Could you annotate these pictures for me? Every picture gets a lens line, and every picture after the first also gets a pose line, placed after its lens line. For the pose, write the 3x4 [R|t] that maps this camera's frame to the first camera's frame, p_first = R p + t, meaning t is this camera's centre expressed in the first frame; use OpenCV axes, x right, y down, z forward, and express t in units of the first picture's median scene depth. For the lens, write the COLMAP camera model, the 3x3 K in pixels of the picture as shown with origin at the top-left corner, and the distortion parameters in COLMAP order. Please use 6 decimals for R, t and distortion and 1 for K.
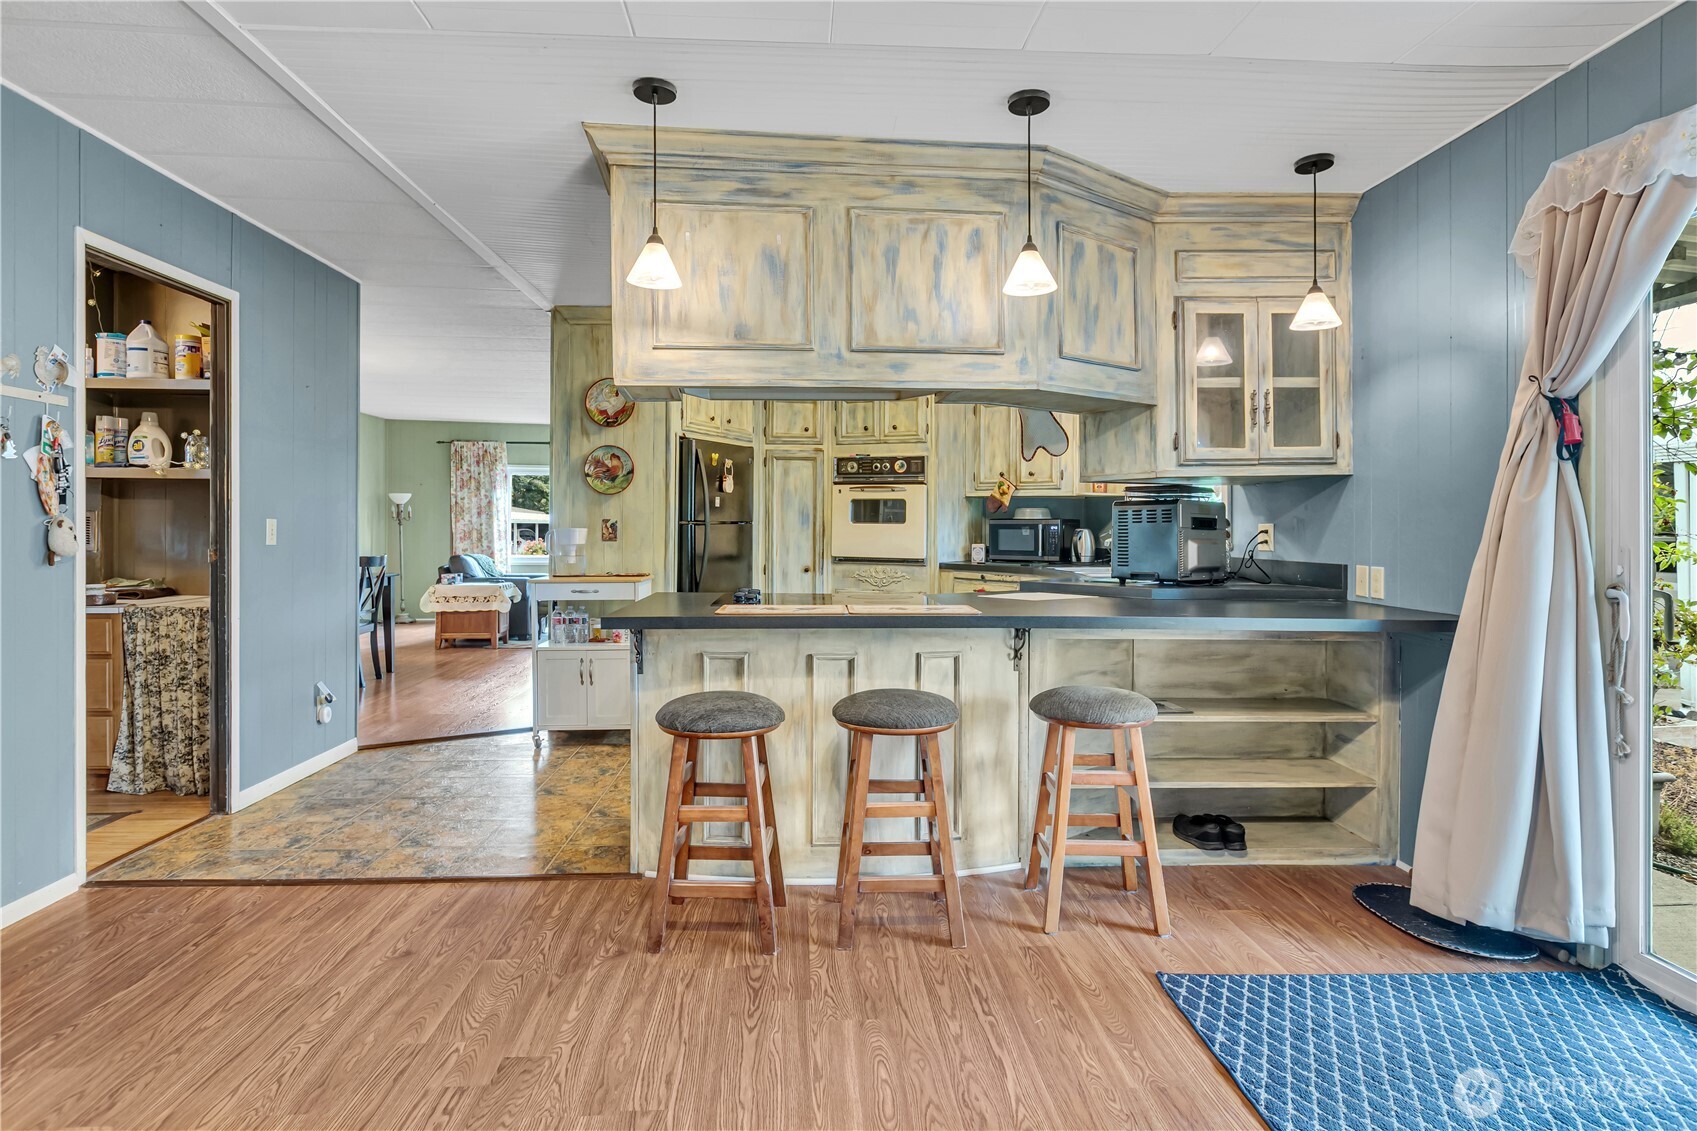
lens RADIAL K [[897.2, 0, 840.2], [0, 897.2, 519.0], [0, 0, 1]] dist [-0.001060, -0.001217]
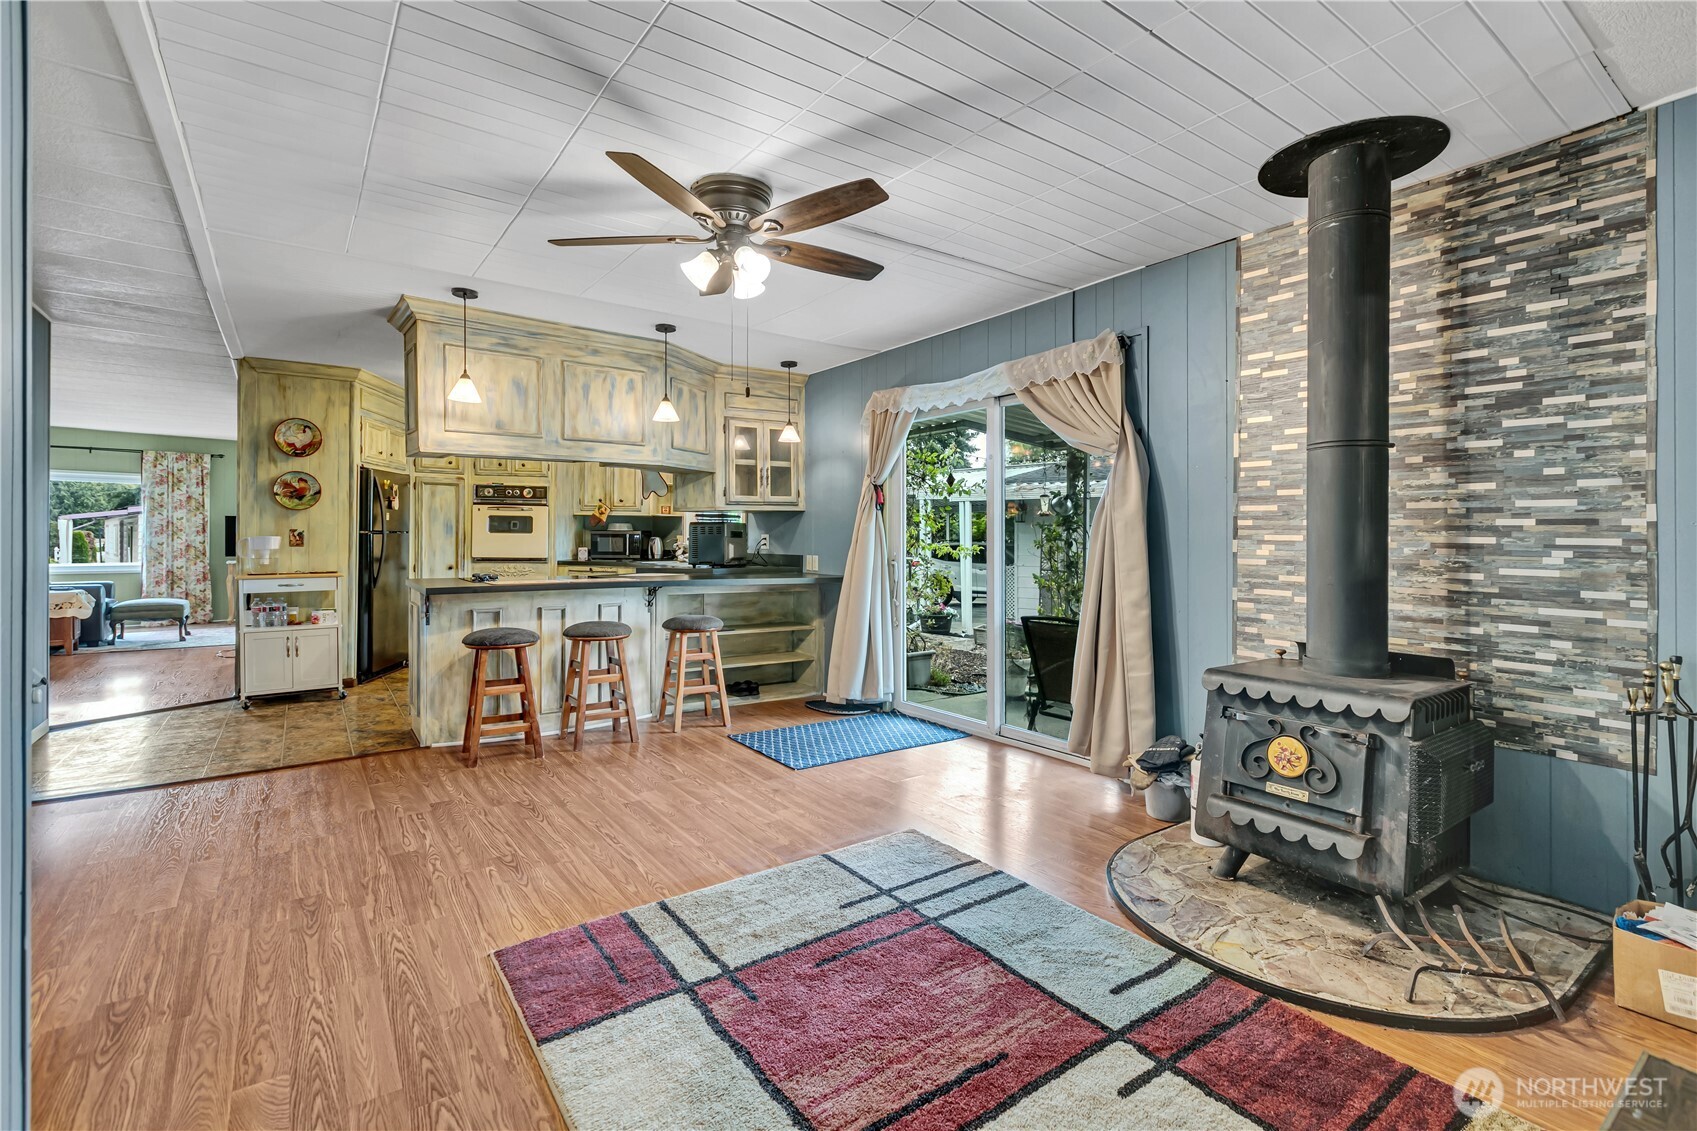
lens RADIAL K [[786.2, 0, 859.4], [0, 786.2, 535.7], [0, 0, 1]] dist [-0.004050, 0.004342]
pose [[0.837262, 0.001114, 0.546801, -0.232601], [-0.006256, 0.999952, 0.007543, -0.005085], [-0.546767, -0.009736, 0.837228, -0.432254]]
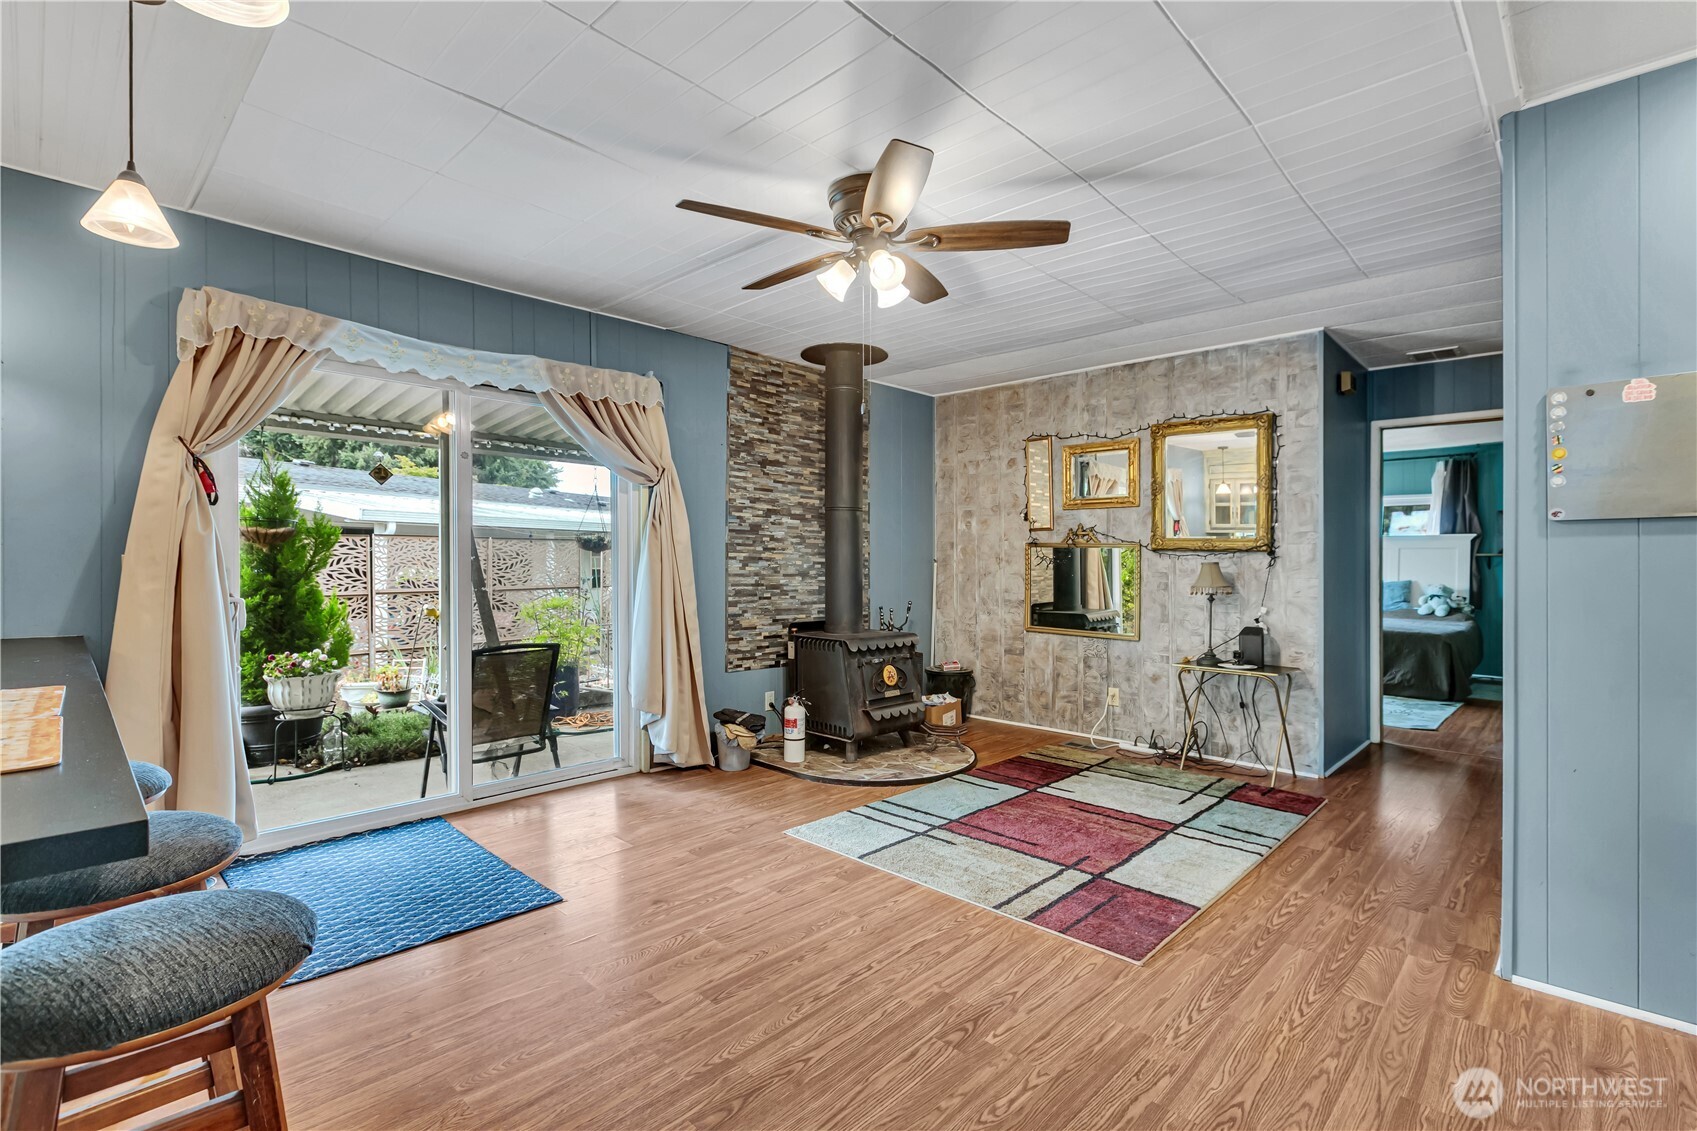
lens RADIAL K [[786.2, 0, 858.1], [0, 786.2, 555.8], [0, 0, 1]] dist [-0.004050, 0.004342]
pose [[-0.696972, -0.004585, 0.717083, -0.395991], [-0.016765, 0.999810, -0.009902, 0.004183], [-0.716902, -0.018923, -0.696917, 0.609412]]
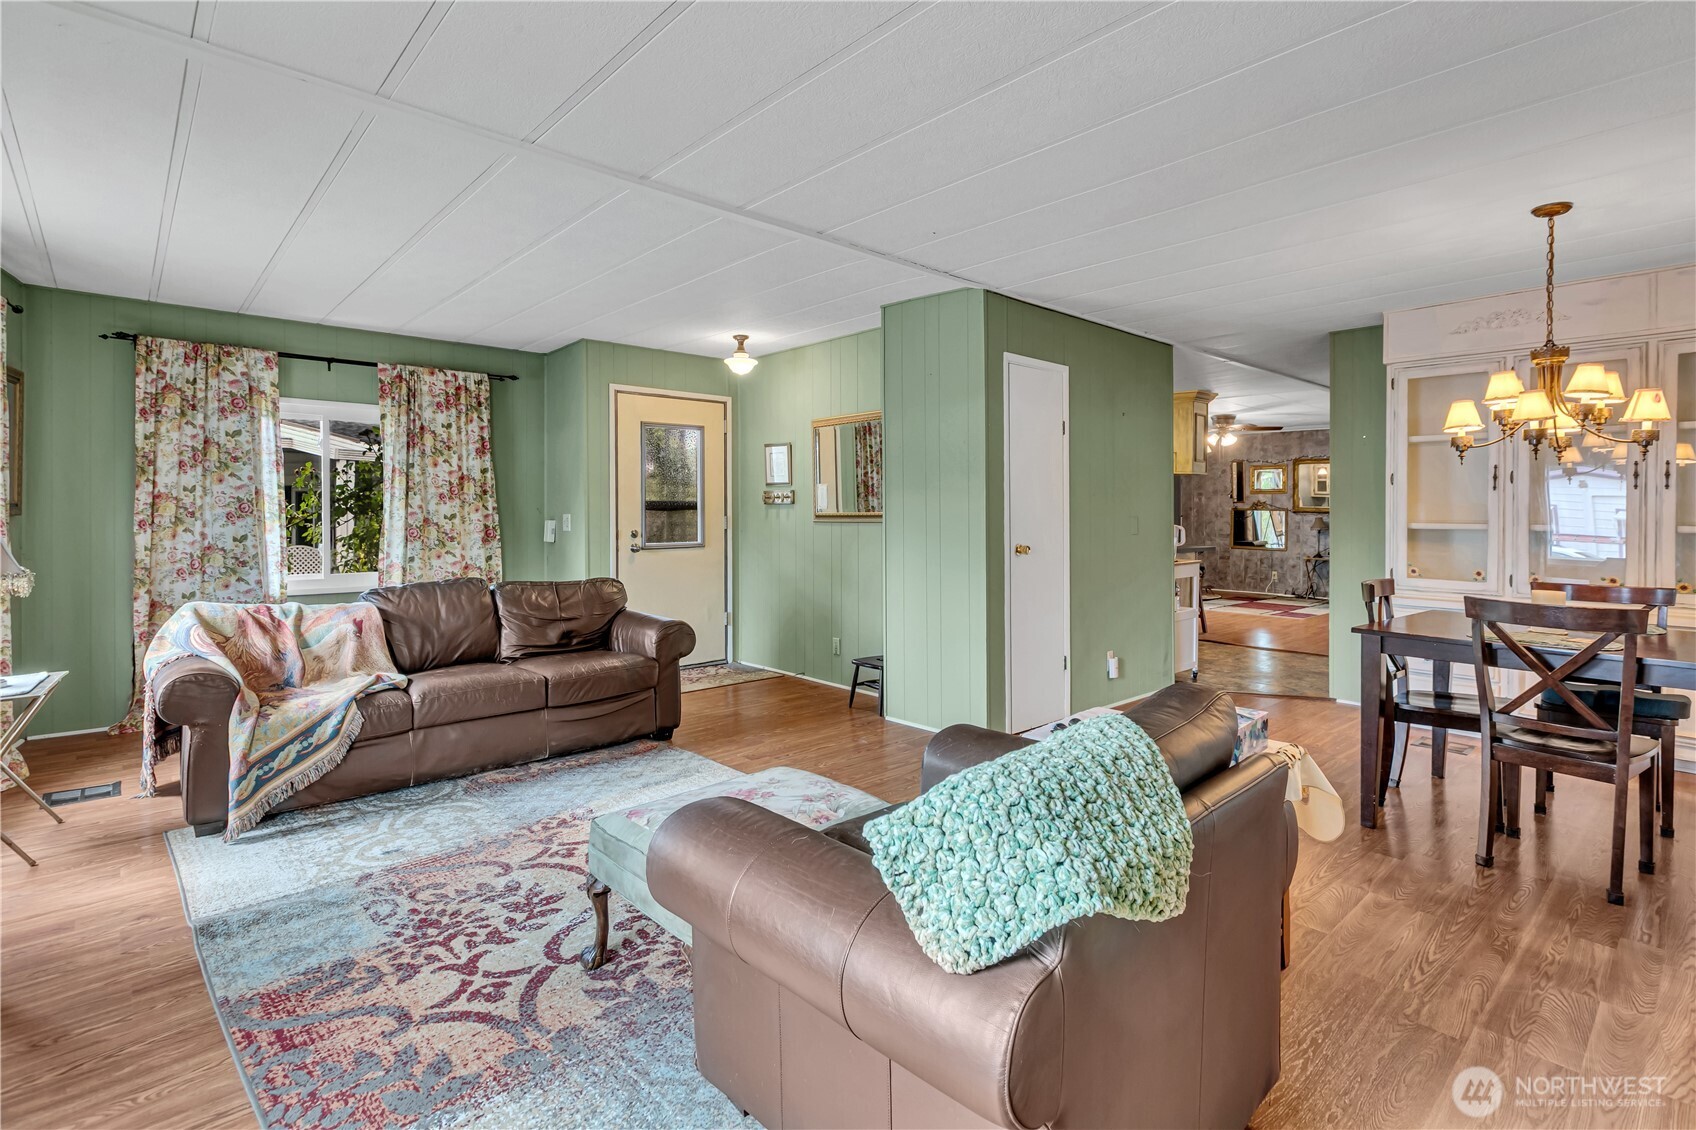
lens RADIAL K [[816.4, 0, 859.1], [0, 816.4, 516.0], [0, 0, 1]] dist [-0.001438, 0.002432]
pose [[-0.640209, -0.010381, 0.768130, -1.050901], [-0.012003, 0.999922, 0.003510, -0.000195], [-0.768107, -0.006973, -0.640284, 2.382282]]
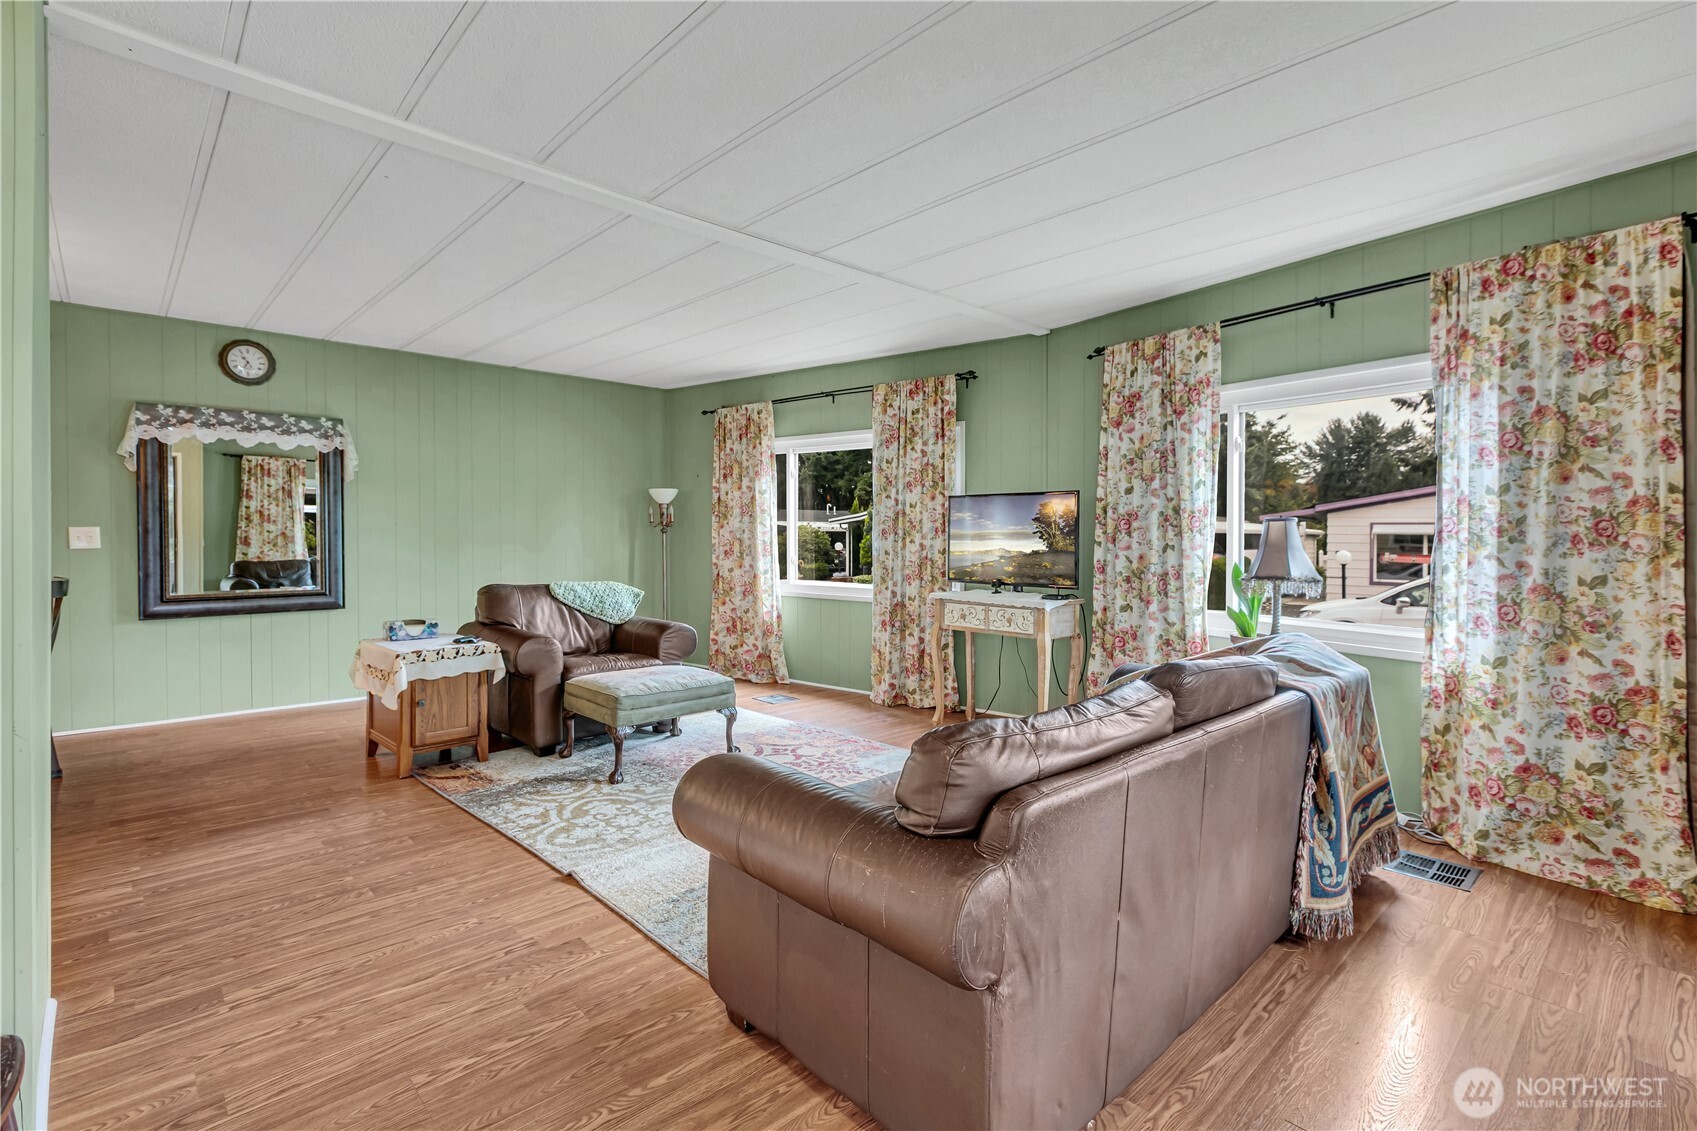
lens RADIAL K [[786.2, 0, 855.1], [0, 786.2, 547.6], [0, 0, 1]] dist [-0.004050, 0.004342]
pose [[0.649930, 0.015970, -0.759826, 0.216075], [0.002276, 0.999734, 0.022960, 0.011119], [0.759990, -0.016651, 0.649721, 1.701637]]
